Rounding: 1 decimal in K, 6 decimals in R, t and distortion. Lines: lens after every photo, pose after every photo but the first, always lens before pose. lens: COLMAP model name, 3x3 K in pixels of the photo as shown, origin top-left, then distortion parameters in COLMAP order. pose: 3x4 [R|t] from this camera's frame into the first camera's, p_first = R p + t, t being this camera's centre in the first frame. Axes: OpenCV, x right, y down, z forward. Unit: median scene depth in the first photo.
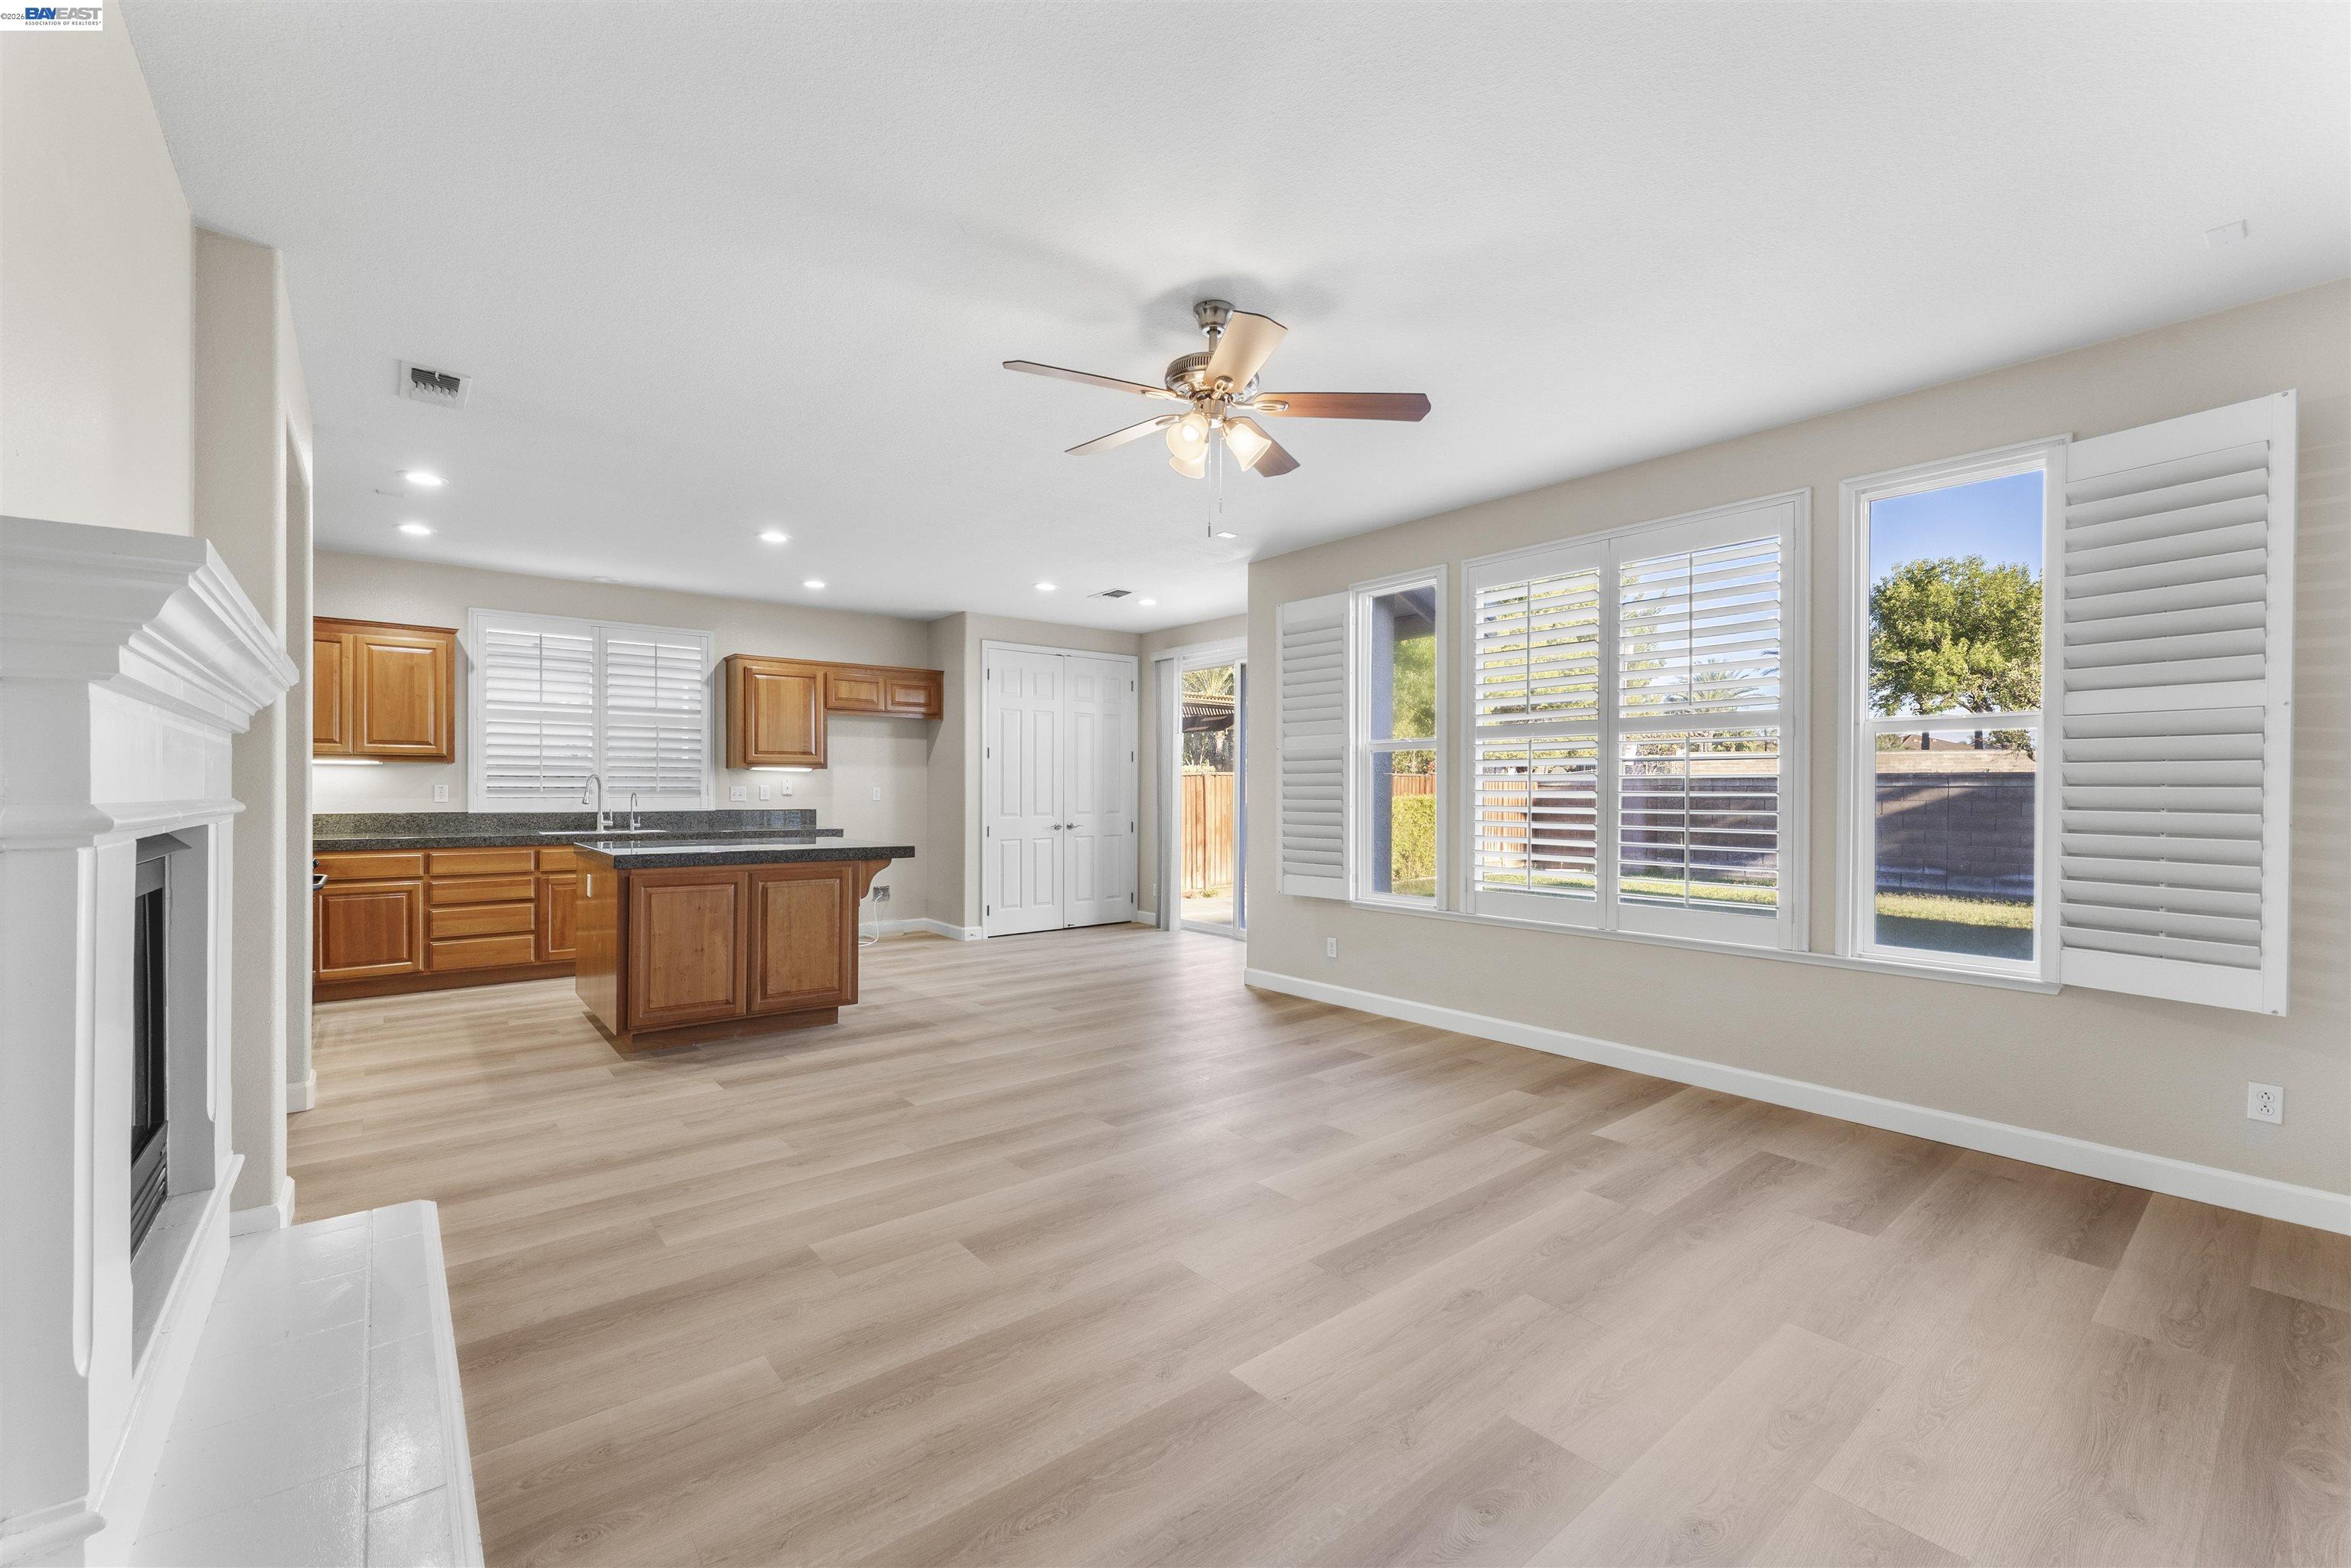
lens RADIAL K [[958.7, 0, 1165.9], [0, 958.7, 796.9], [0, 0, 1]] dist [-0.002866, 0.000503]
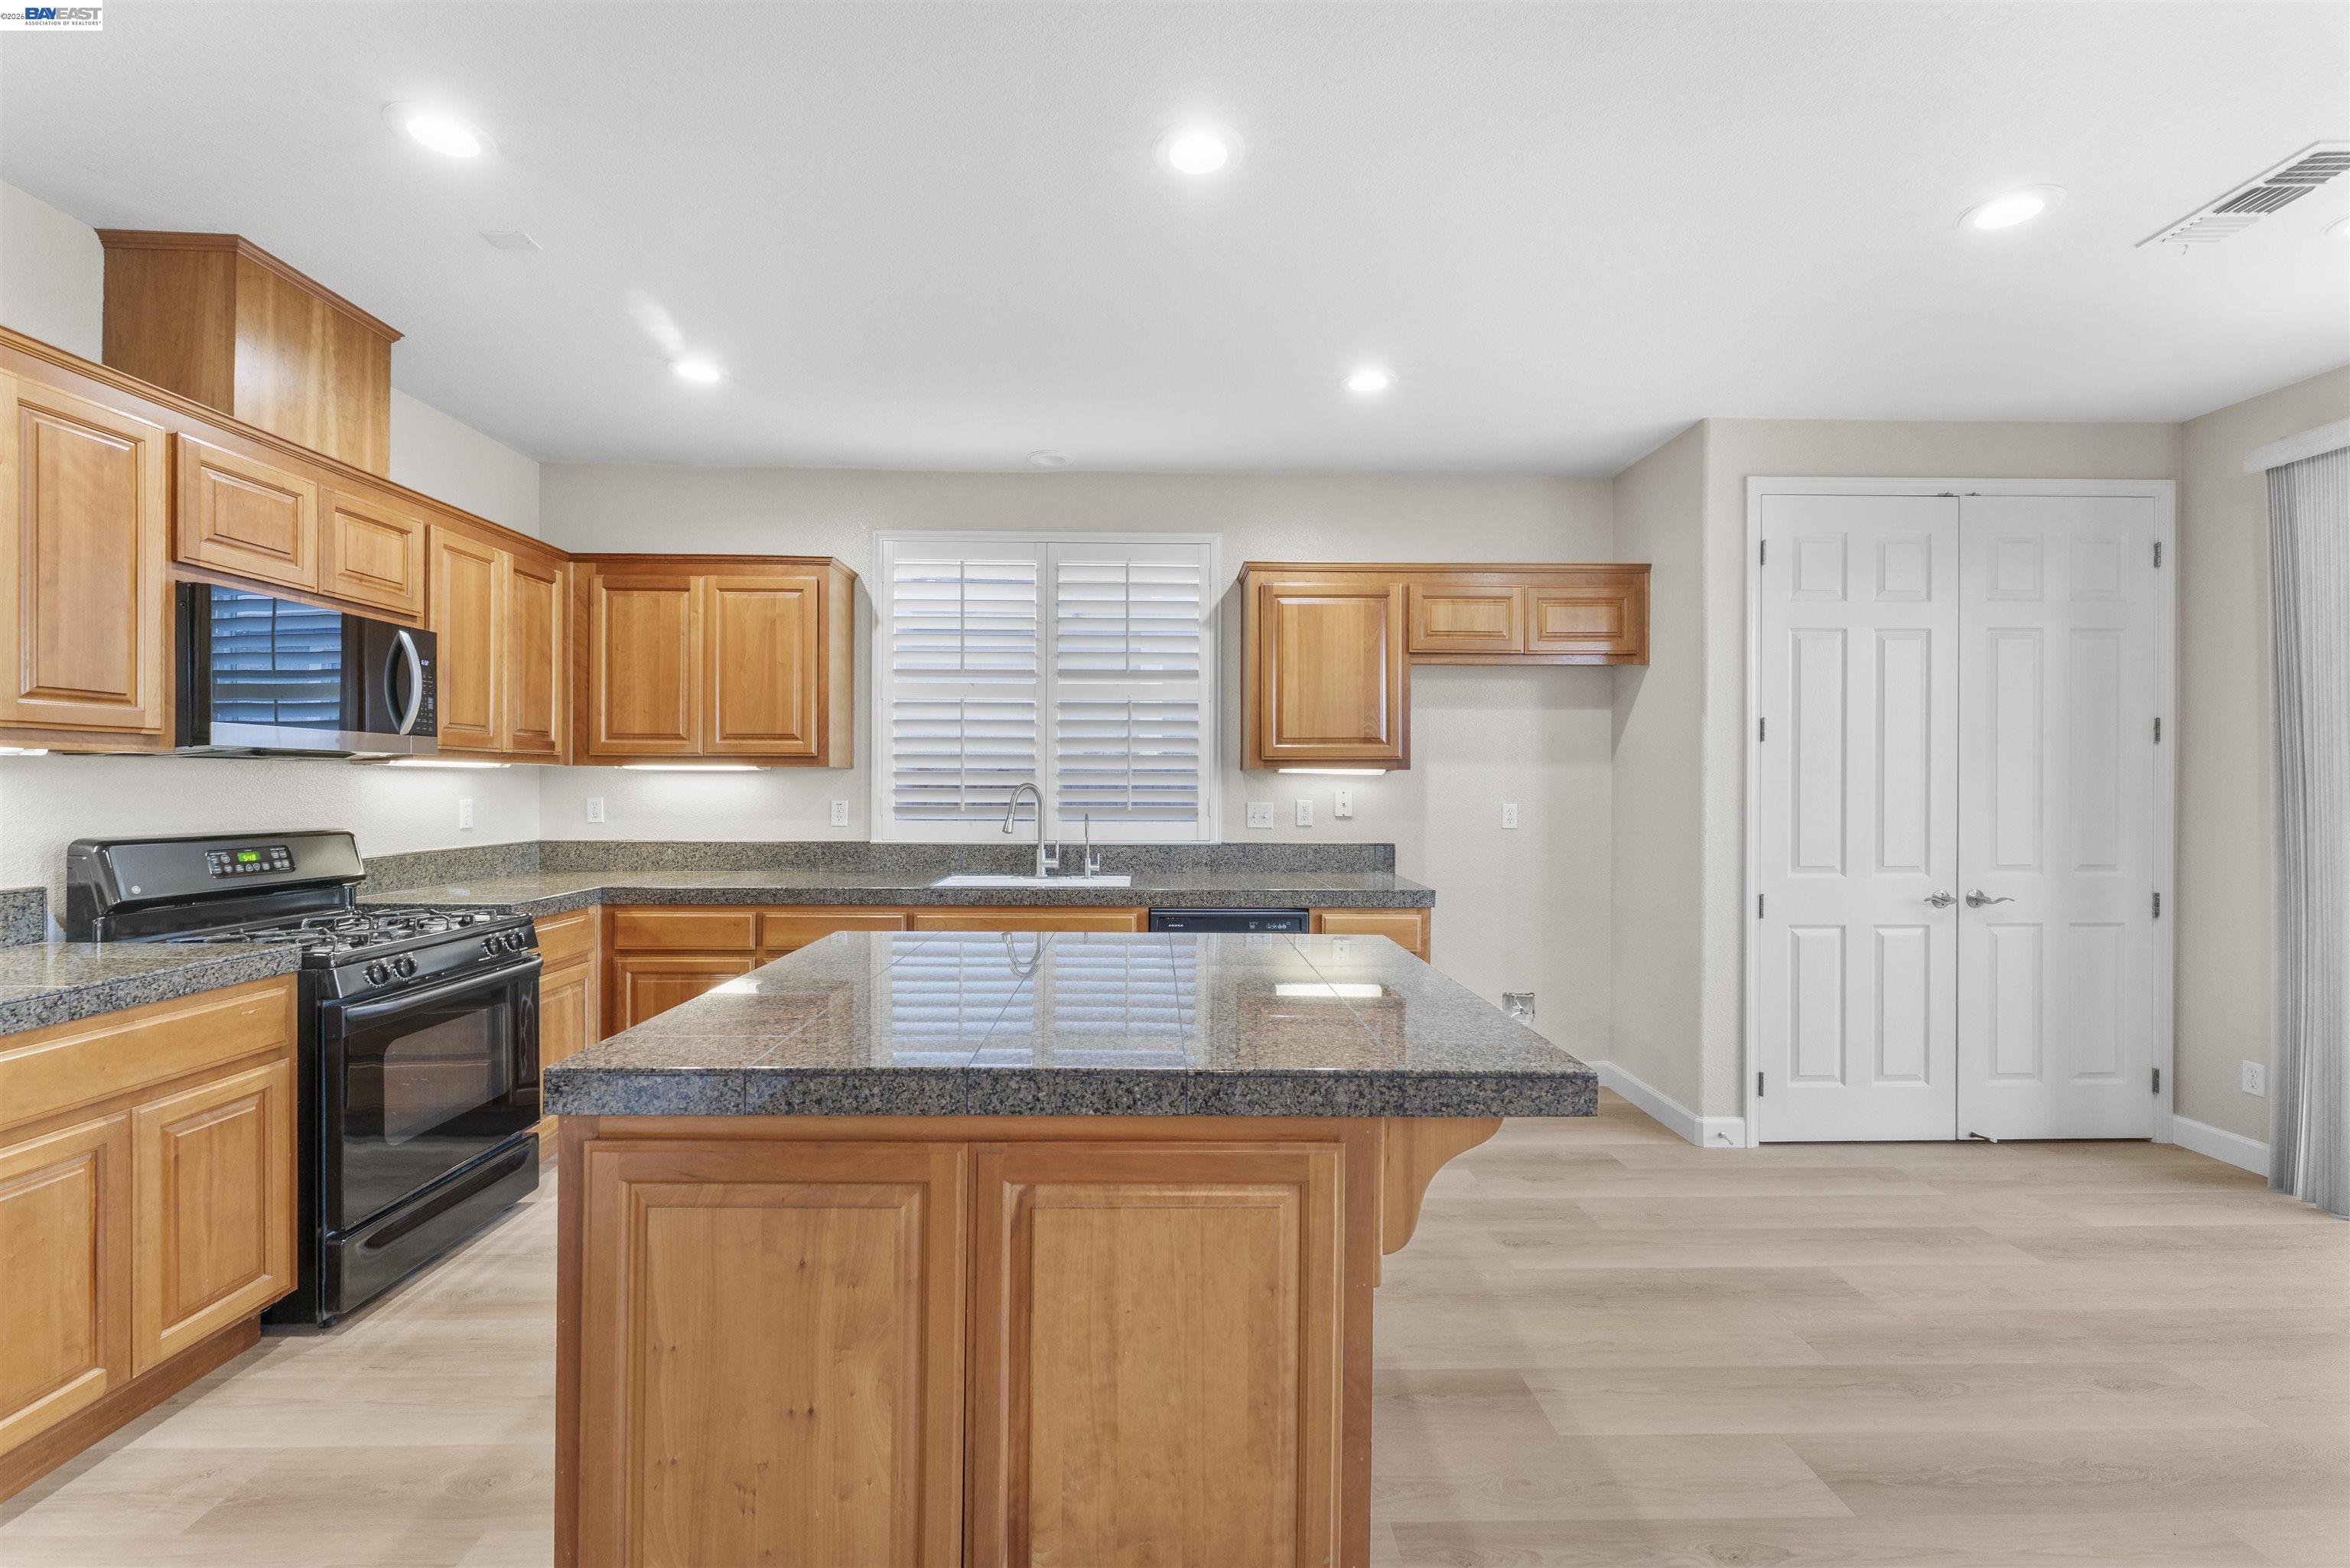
lens RADIAL K [[958.3, 0, 1171.4], [0, 958.3, 789.9], [0, 0, 1]] dist [-0.002866, 0.000503]
pose [[0.790509, 0.001958, -0.612448, -0.189377], [-0.006499, 0.999965, -0.005191, -0.020062], [0.612417, 0.008084, 0.790494, 0.702131]]
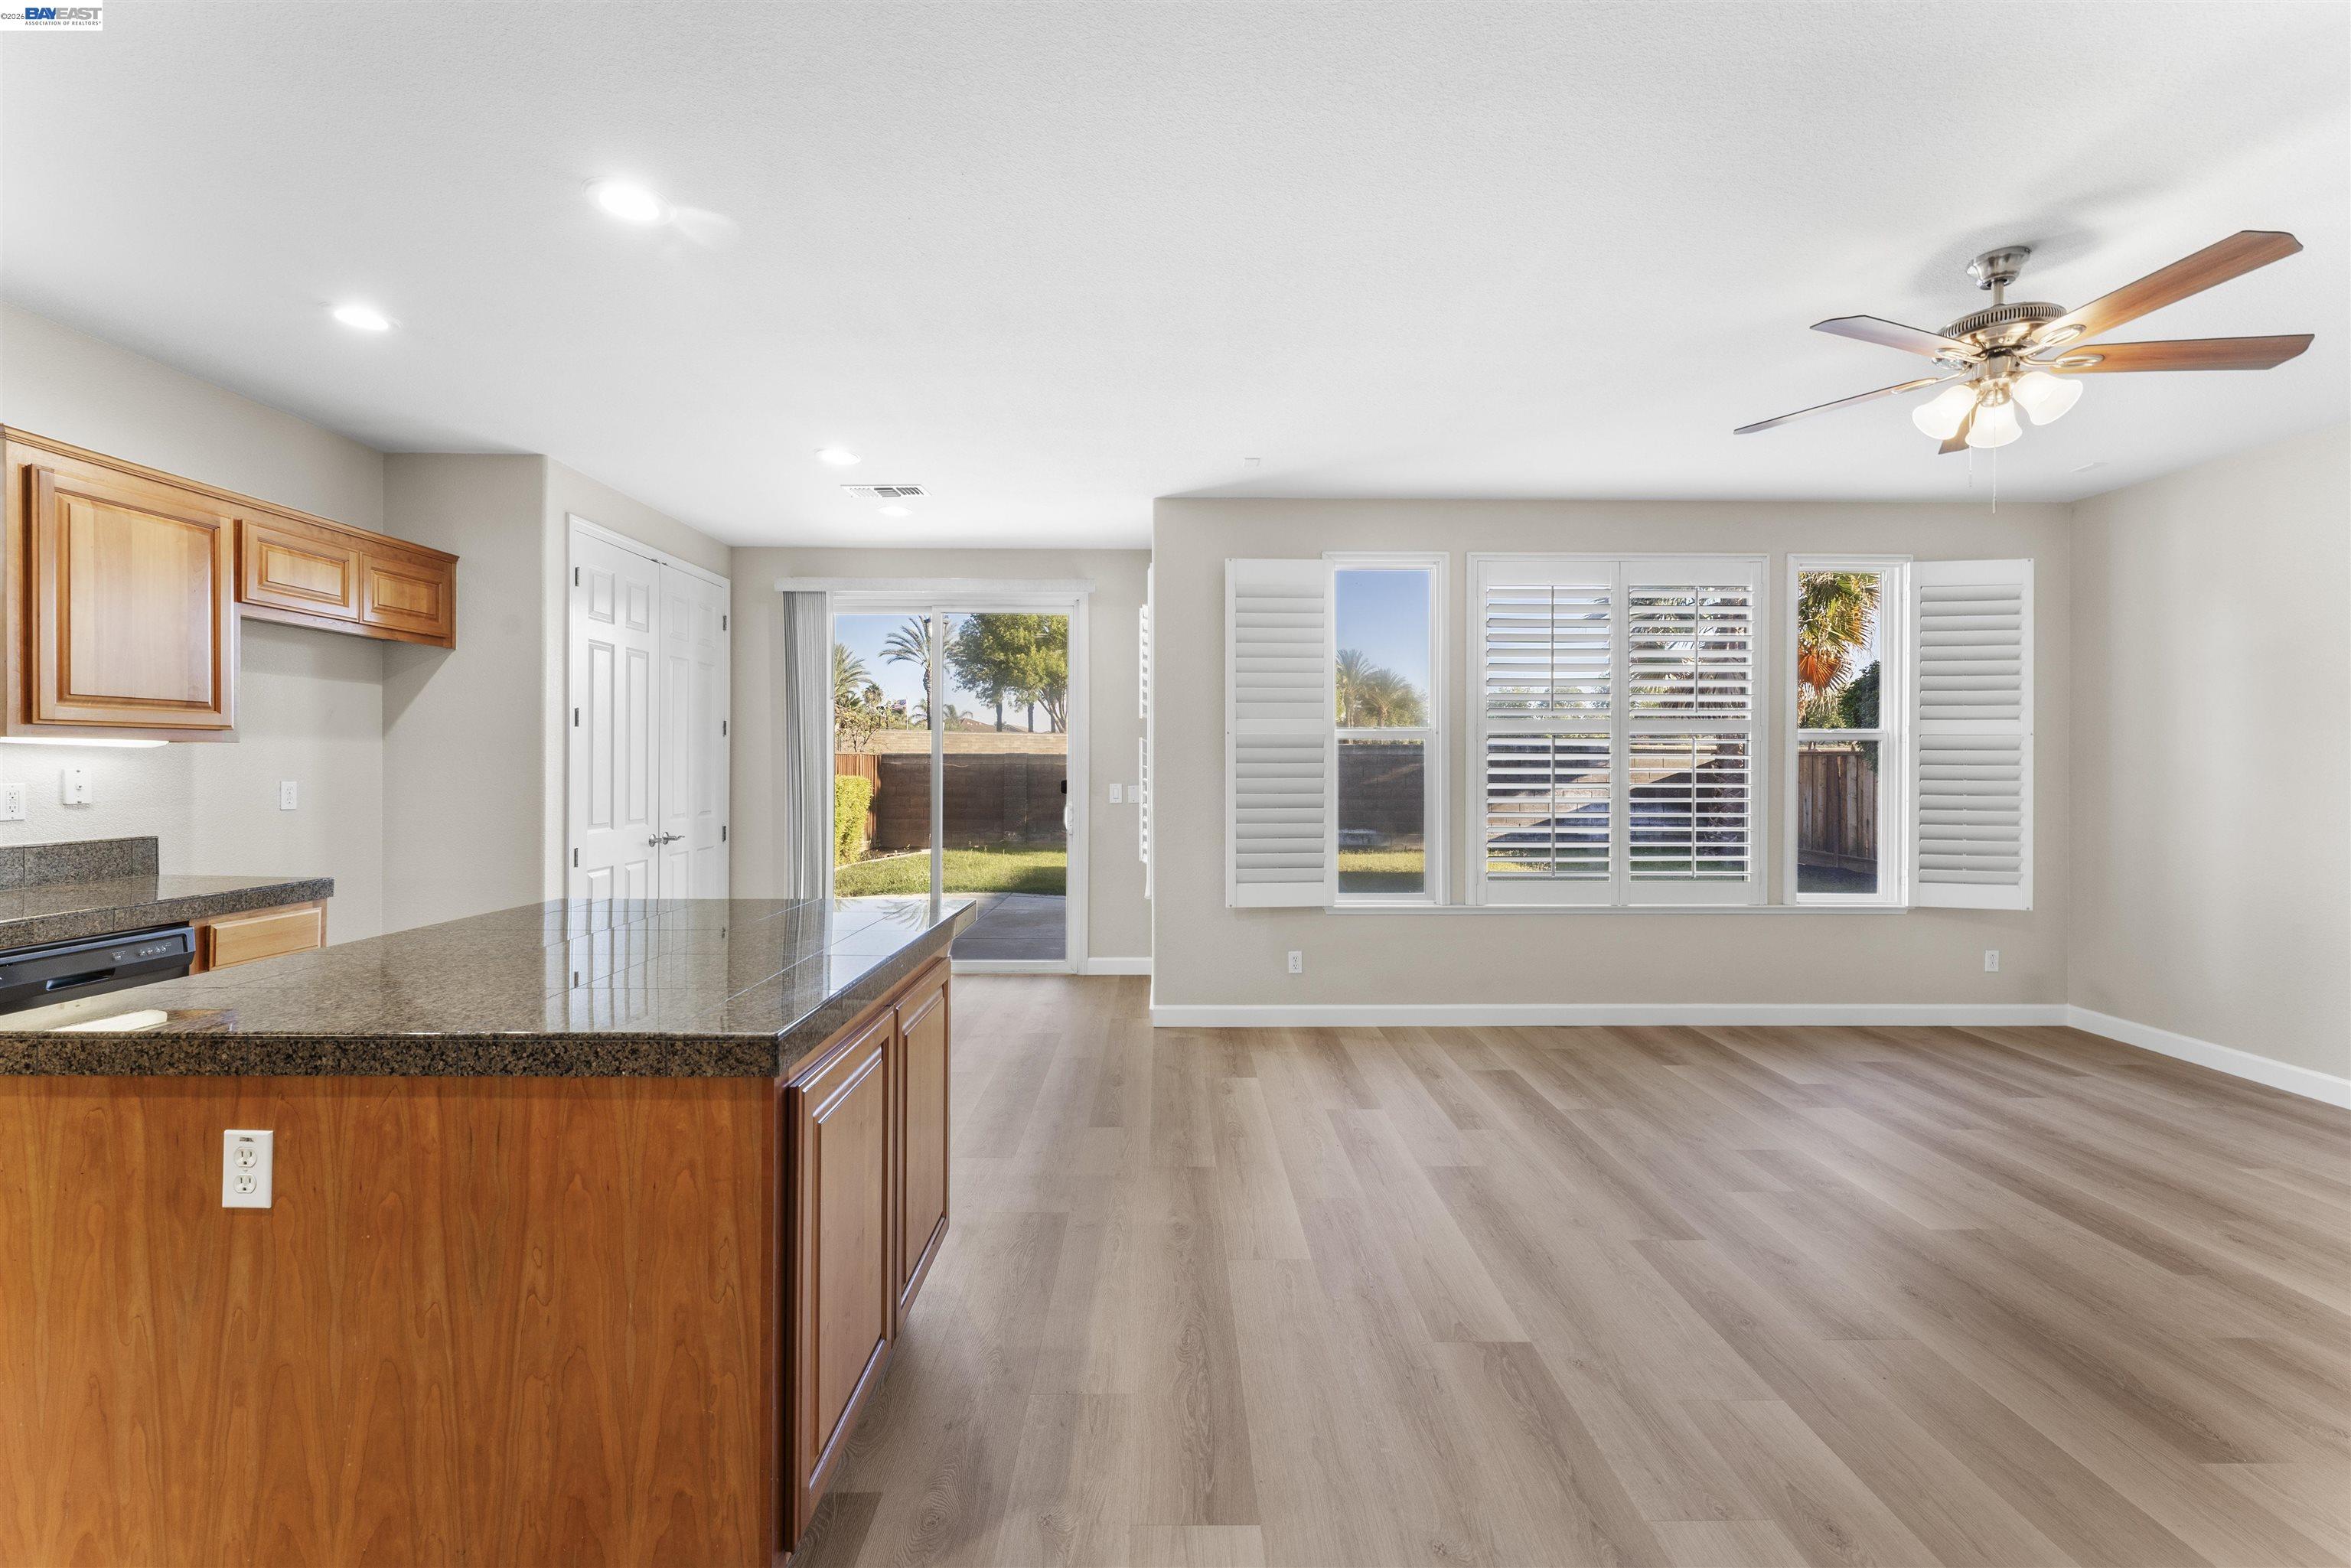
lens RADIAL K [[958.7, 0, 1167.1], [0, 958.7, 768.3], [0, 0, 1]] dist [-0.002866, 0.000503]
pose [[0.625658, -0.004447, 0.780085, -0.590024], [0.006372, 0.999980, 0.000590, -0.020792], [-0.780072, 0.004602, 0.625673, 0.555667]]
